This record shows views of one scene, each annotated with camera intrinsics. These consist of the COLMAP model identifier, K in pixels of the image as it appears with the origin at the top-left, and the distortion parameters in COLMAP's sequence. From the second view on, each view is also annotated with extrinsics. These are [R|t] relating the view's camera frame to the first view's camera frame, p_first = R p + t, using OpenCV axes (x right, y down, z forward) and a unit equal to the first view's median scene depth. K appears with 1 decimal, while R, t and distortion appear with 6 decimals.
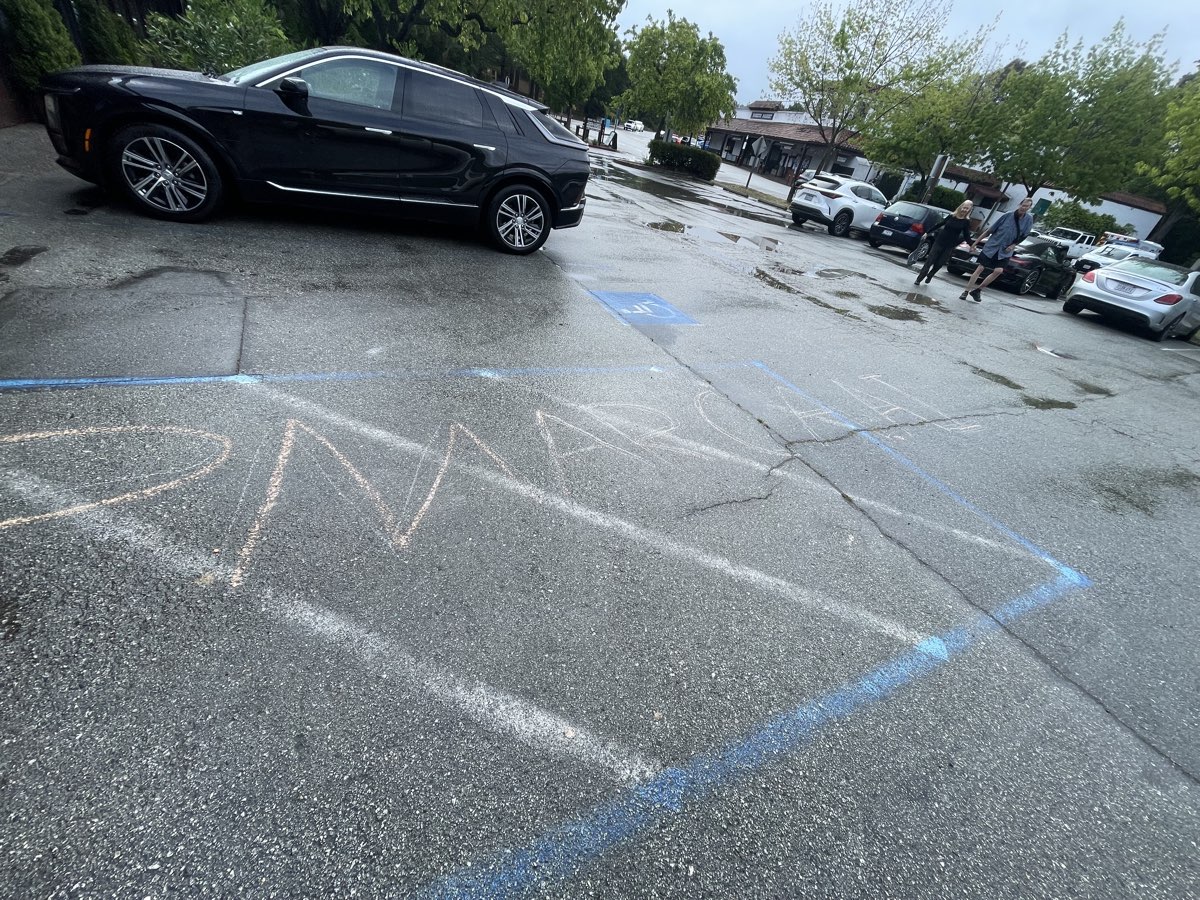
lens RADIAL K [[481.8, 0, 598.6], [0, 481.8, 449.3], [0, 0, 1]] dist [-0.003655, 0.000902]
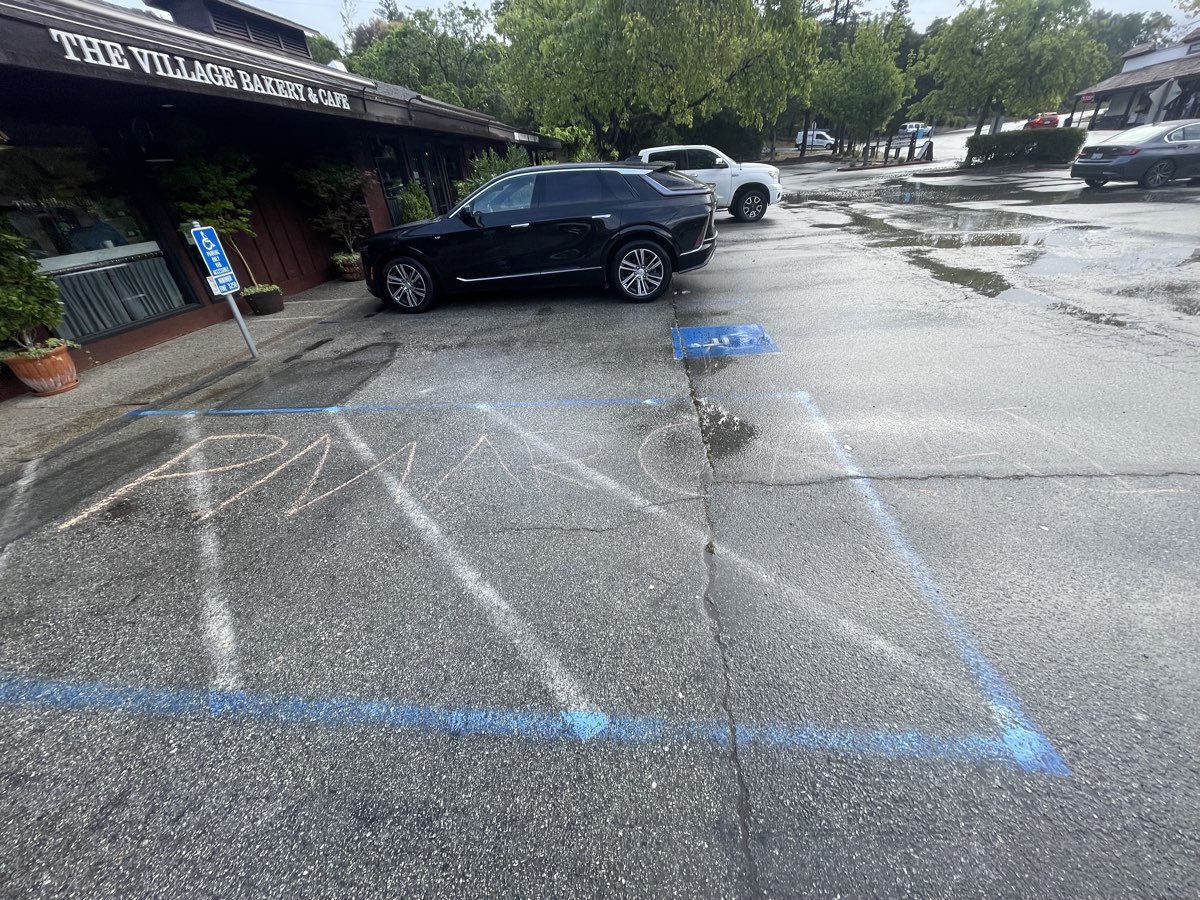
lens RADIAL K [[481.8, 0, 599.0], [0, 481.8, 448.5], [0, 0, 1]] dist [-0.003655, 0.000902]
pose [[0.813246, 0.038094, -0.580672, 0.725999], [-0.093332, 0.993476, -0.065540, 0.003063], [0.574387, 0.107495, 0.811495, 0.188333]]
